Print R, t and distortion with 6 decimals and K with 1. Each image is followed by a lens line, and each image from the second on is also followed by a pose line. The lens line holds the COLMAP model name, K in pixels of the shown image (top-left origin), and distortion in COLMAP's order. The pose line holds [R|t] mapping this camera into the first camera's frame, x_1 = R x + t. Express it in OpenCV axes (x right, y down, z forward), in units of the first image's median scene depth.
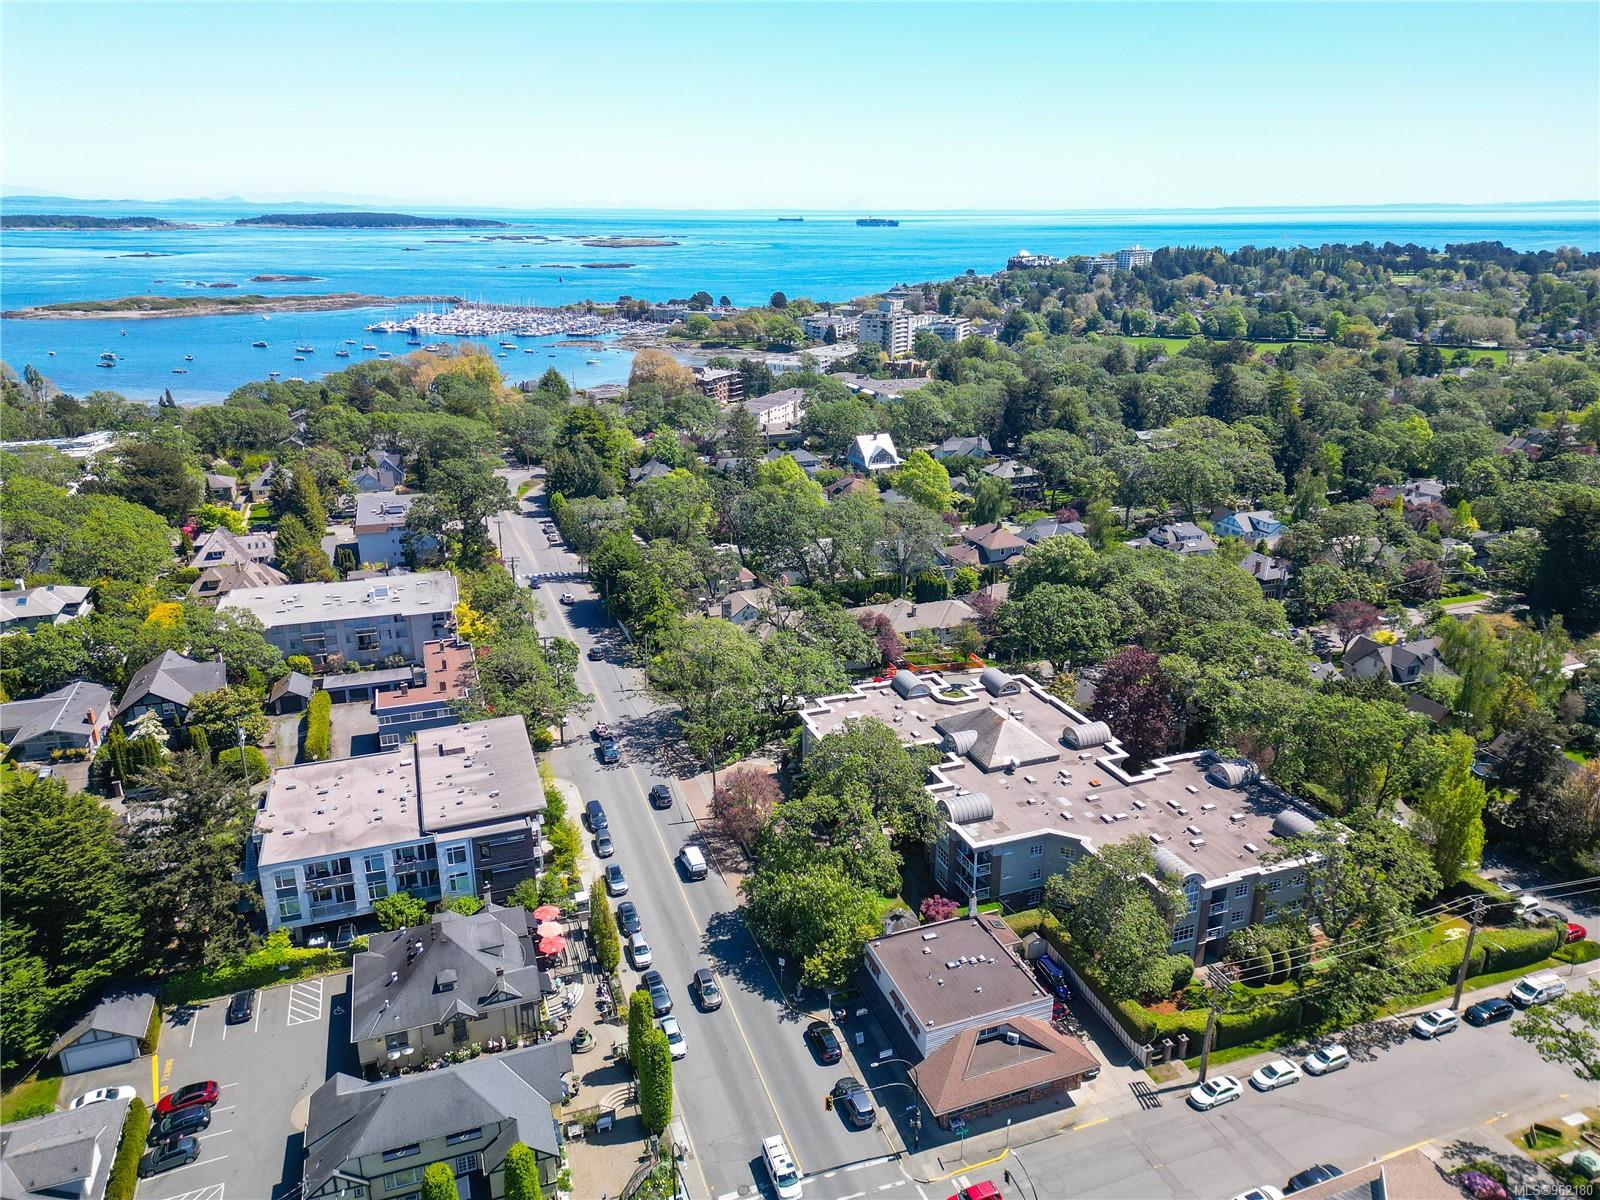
lens RADIAL K [[1103.2, 0, 800.0], [0, 1103.2, 600.0], [0, 0, 1]] dist [0.099708, -0.098563]
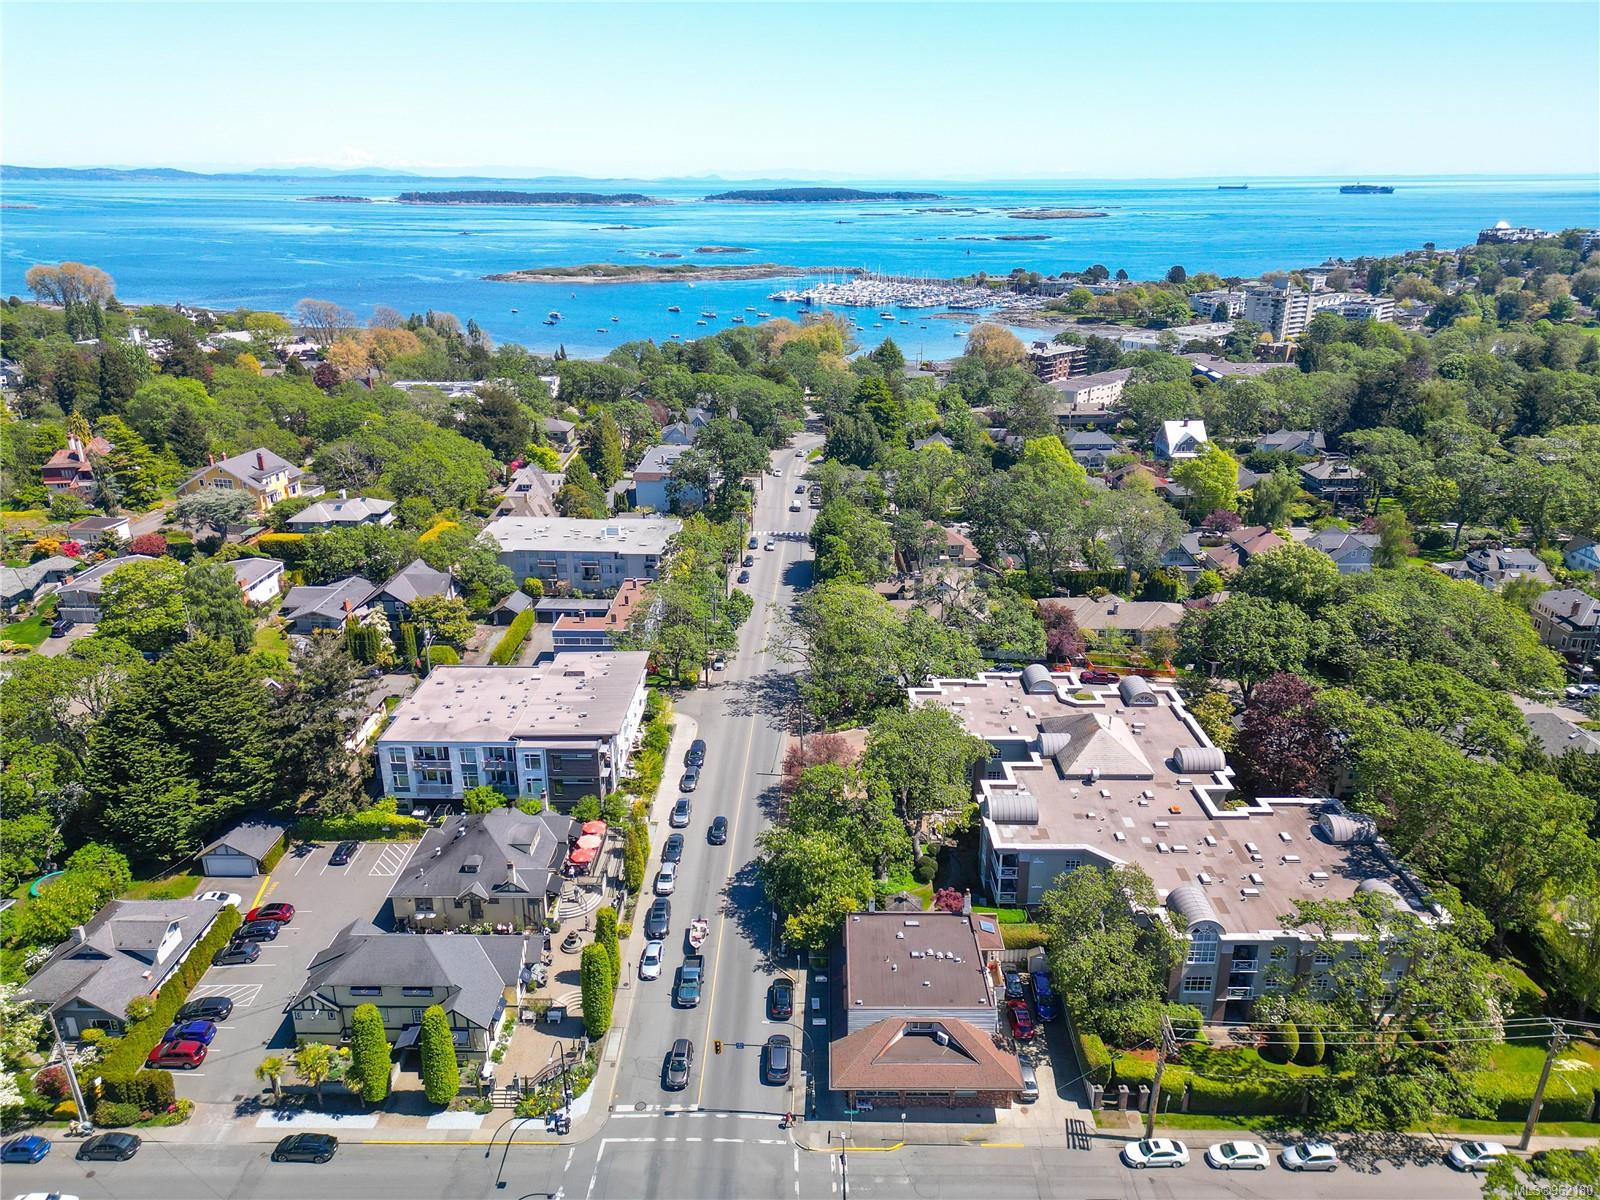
lens RADIAL K [[1103.2, 0, 800.0], [0, 1103.2, 600.0], [0, 0, 1]] dist [0.099708, -0.098563]
pose [[0.933968, 0.121754, -0.335976, 0.238267], [-0.114228, 0.992560, 0.042153, -0.009113], [0.338608, -0.000992, 0.940927, 0.029830]]
